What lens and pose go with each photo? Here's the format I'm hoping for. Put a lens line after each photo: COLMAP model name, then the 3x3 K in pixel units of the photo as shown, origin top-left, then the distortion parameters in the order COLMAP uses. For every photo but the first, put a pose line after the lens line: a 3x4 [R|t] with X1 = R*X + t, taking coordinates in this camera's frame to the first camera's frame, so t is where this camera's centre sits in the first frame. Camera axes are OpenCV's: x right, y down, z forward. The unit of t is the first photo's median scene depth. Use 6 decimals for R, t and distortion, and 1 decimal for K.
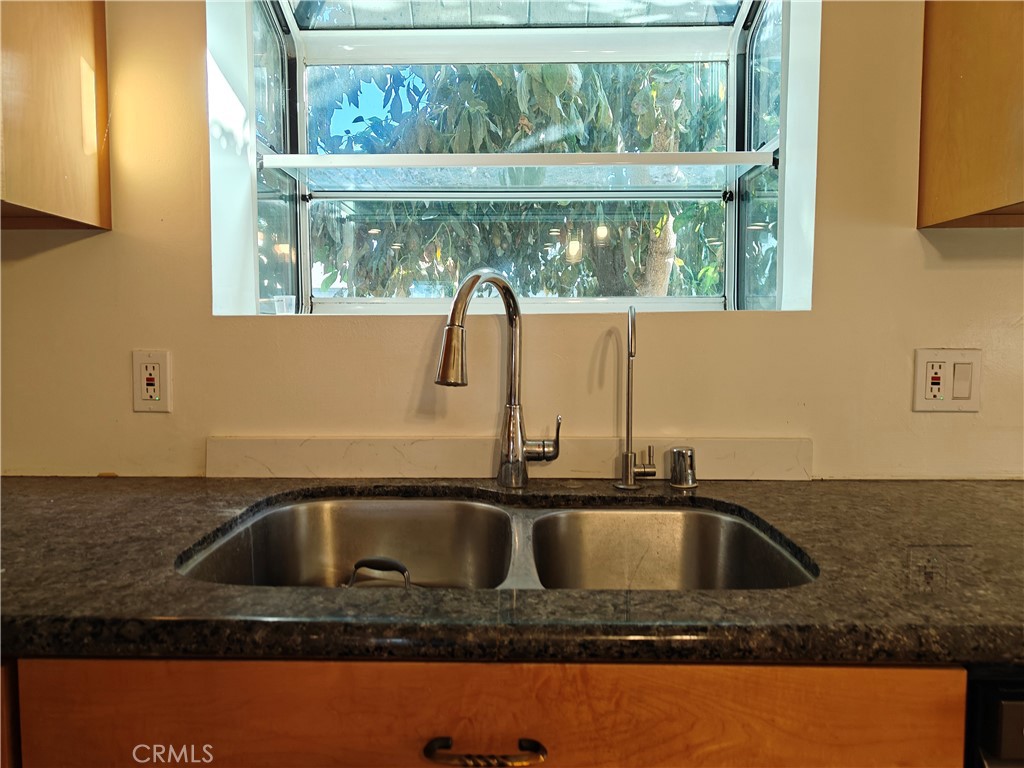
lens RADIAL K [[712.1, 0, 514.7], [0, 712.1, 378.4], [0, 0, 1]] dist [0.011181, 0.003390]
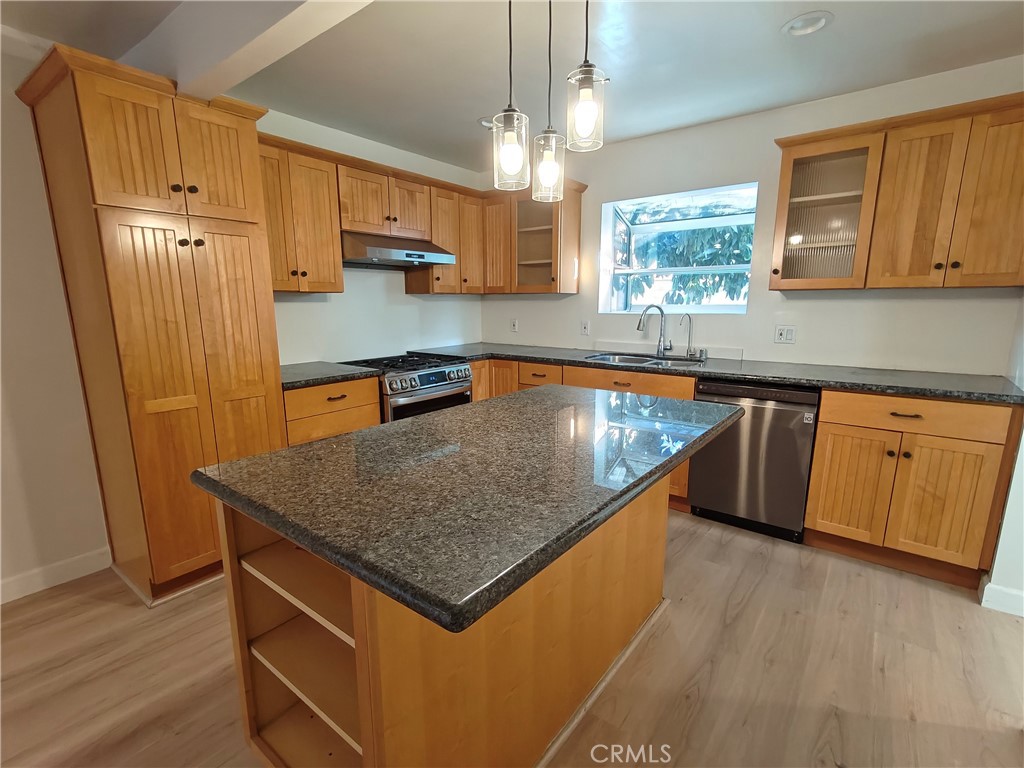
lens RADIAL K [[479.5, 0, 511.0], [0, 479.5, 383.0], [0, 0, 1]] dist [0.016810, 0.000501]
pose [[0.787354, 0.102070, -0.607993, 1.009363], [-0.035500, 0.992069, 0.120577, 0.001834], [0.615478, -0.073353, 0.784733, -1.701552]]
